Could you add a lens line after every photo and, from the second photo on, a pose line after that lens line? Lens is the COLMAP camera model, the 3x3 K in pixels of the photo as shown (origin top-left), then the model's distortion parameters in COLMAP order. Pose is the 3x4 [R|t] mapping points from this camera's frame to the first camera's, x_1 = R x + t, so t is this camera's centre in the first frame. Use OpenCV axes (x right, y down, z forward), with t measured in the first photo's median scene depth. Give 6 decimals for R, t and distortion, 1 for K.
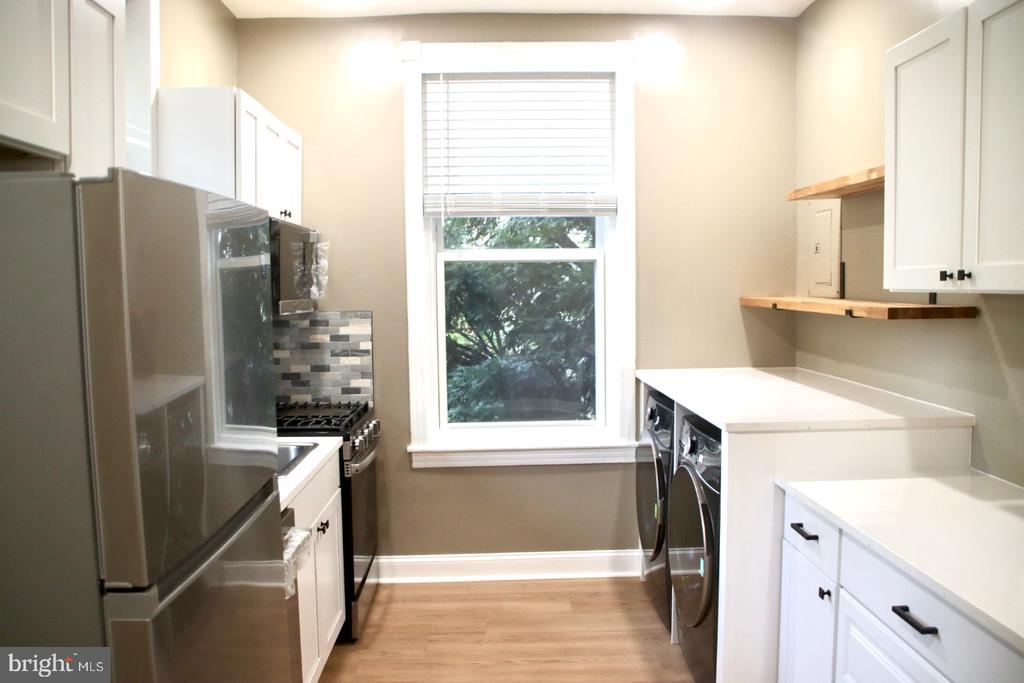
lens RADIAL K [[857.4, 0, 510.0], [0, 857.4, 356.4], [0, 0, 1]] dist [-0.159596, 0.123709]
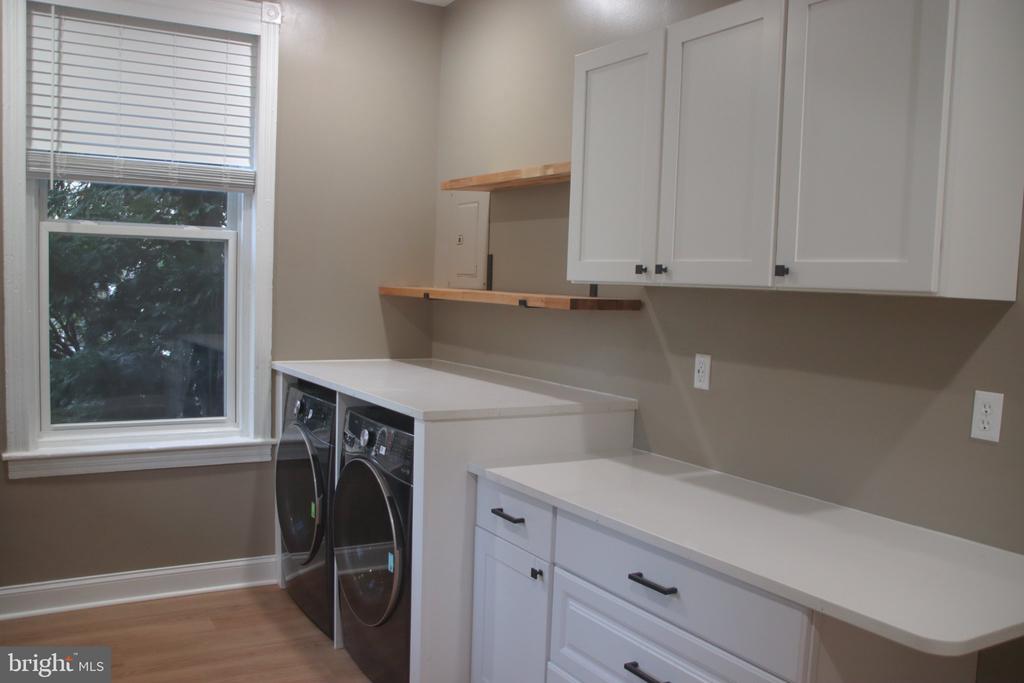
lens RADIAL K [[907.4, 0, 498.0], [0, 907.4, 361.8], [0, 0, 1]] dist [-0.143295, 0.129208]
pose [[0.876339, 0.000088, 0.481695, -0.115889], [-0.004332, 0.999961, 0.007698, 0.008550], [-0.481676, -0.008833, 0.876305, 0.028449]]
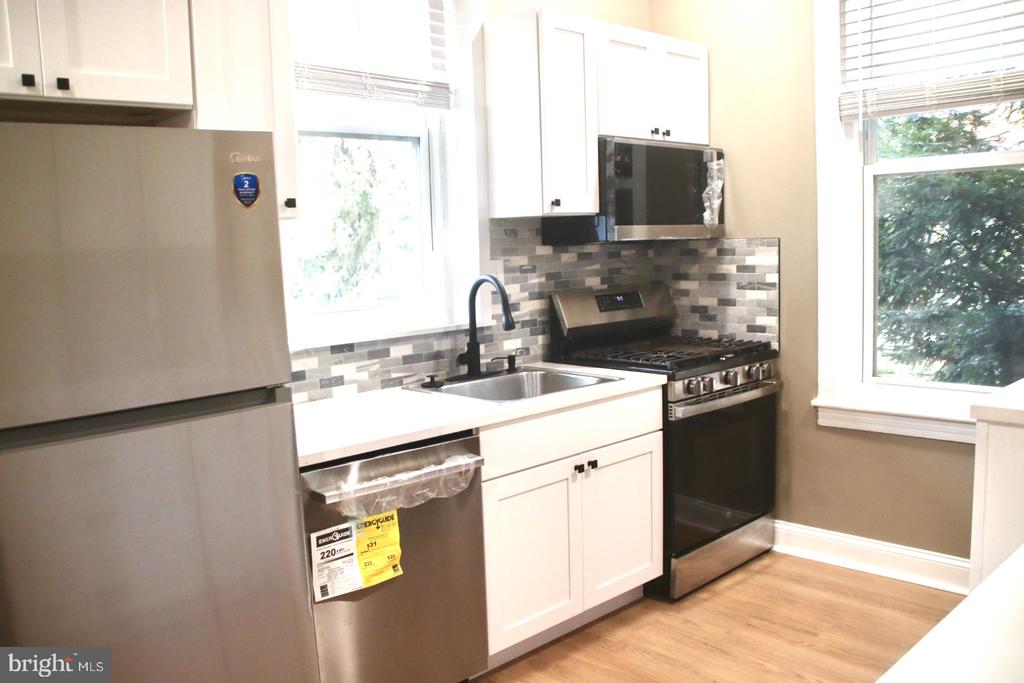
lens RADIAL K [[857.4, 0, 504.2], [0, 857.4, 356.6], [0, 0, 1]] dist [-0.159596, 0.123709]
pose [[0.659344, 0.082771, -0.747271, 0.315356], [-0.030715, 0.996057, 0.083227, 0.004178], [0.751213, -0.031923, 0.659287, 0.238293]]
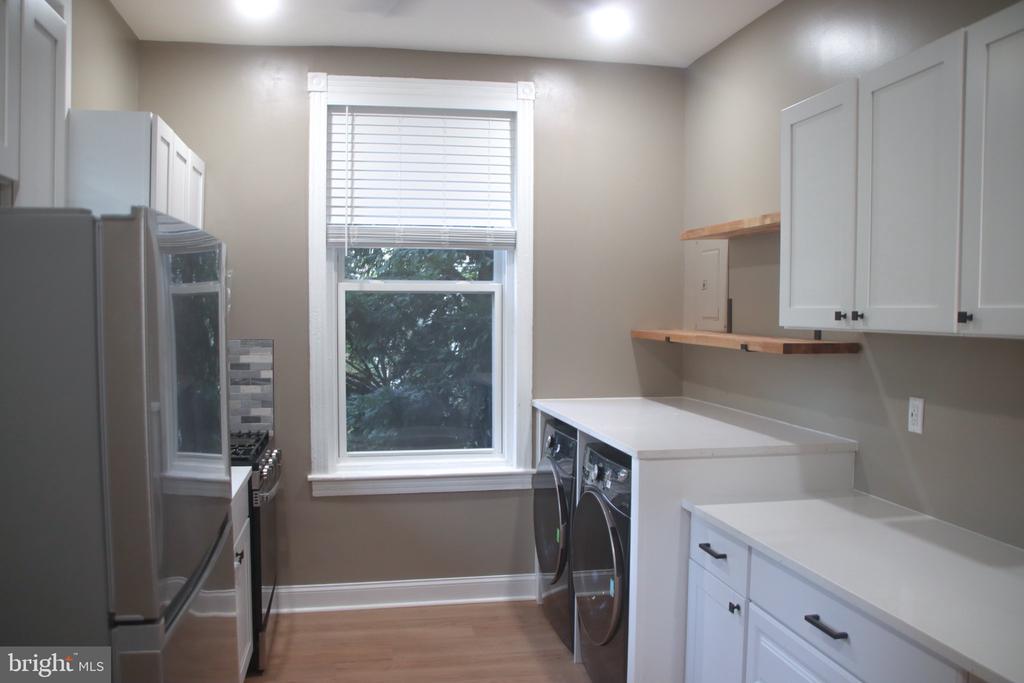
lens RADIAL K [[857.4, 0, 503.3], [0, 857.4, 360.3], [0, 0, 1]] dist [-0.159596, 0.123709]
pose [[0.987986, 0.007971, 0.154336, -0.051393], [-0.003812, 0.999622, -0.027219, -0.003219], [-0.154494, 0.026304, 0.987643, -0.021337]]
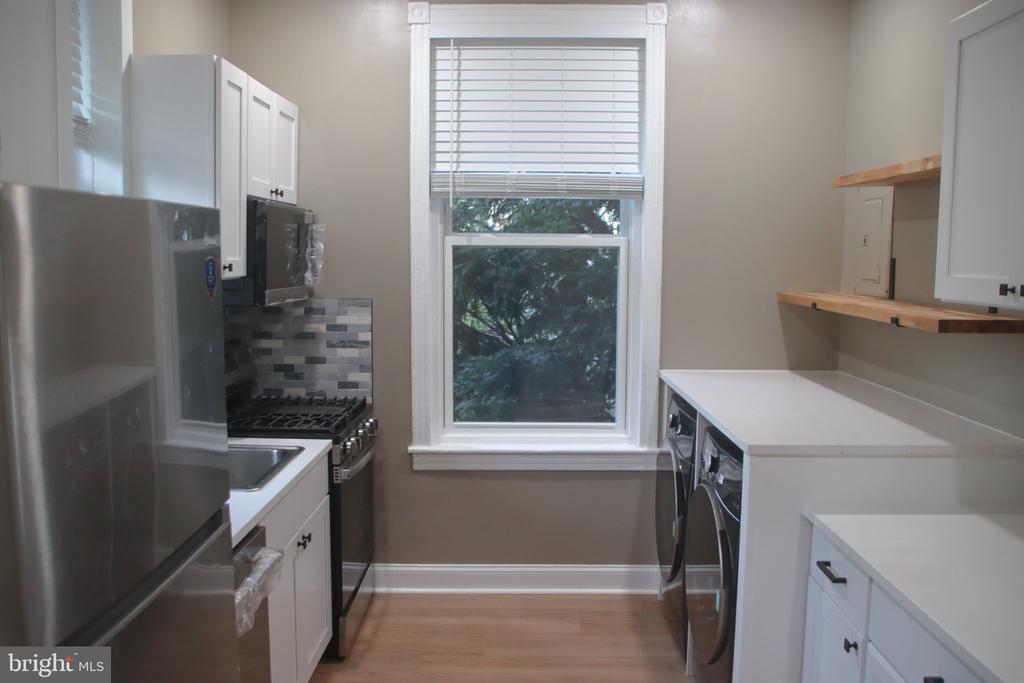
lens RADIAL K [[907.4, 0, 505.0], [0, 907.4, 363.9], [0, 0, 1]] dist [-0.143295, 0.129208]
pose [[0.998815, 0.024160, -0.042248, 0.025028], [-0.022631, 0.999084, 0.036308, -0.023120], [0.043086, -0.035309, 0.998447, 0.033959]]
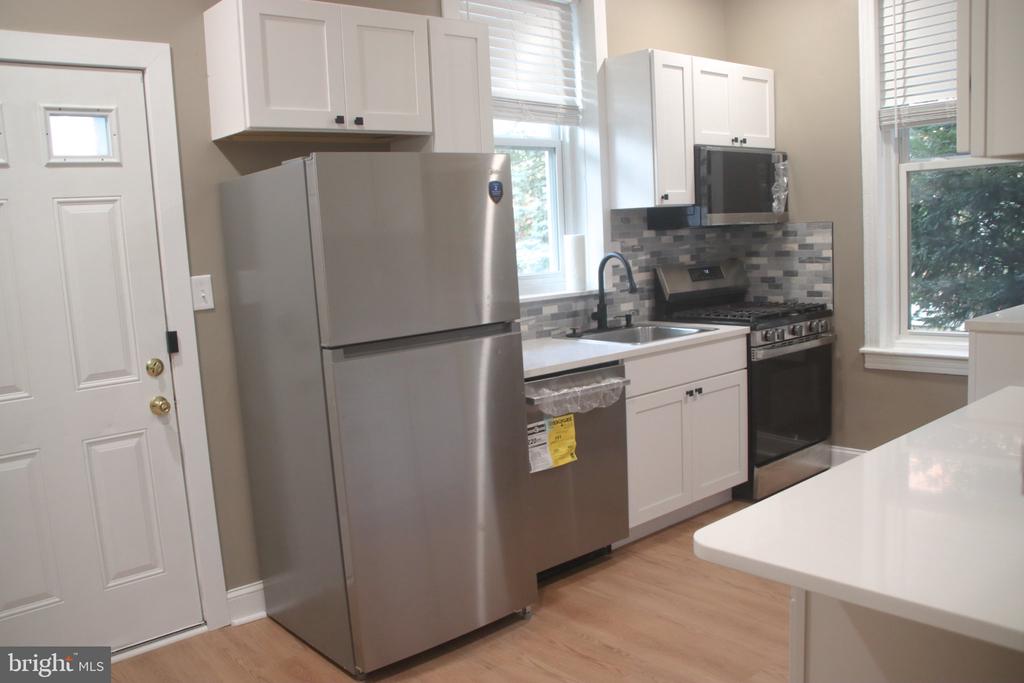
lens RADIAL K [[857.4, 0, 507.8], [0, 857.4, 354.3], [0, 0, 1]] dist [-0.159596, 0.123709]
pose [[0.630553, 0.080854, -0.771923, 0.440418], [-0.015842, 0.995693, 0.091352, 0.026229], [0.775985, -0.045373, 0.629118, -0.009527]]
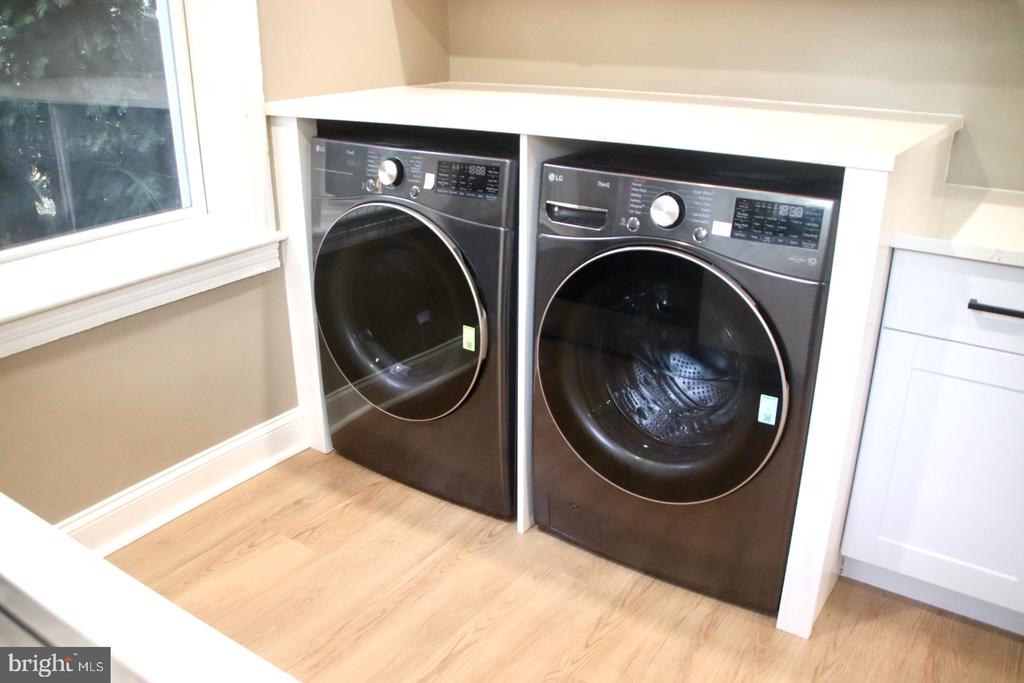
lens RADIAL K [[857.4, 0, 504.9], [0, 857.4, 341.9], [0, 0, 1]] dist [-0.159596, 0.123709]
pose [[0.593274, -0.281480, 0.754185, -0.228156], [0.065358, 0.950625, 0.303382, 0.009116], [-0.802343, -0.130697, 0.582378, 0.580776]]
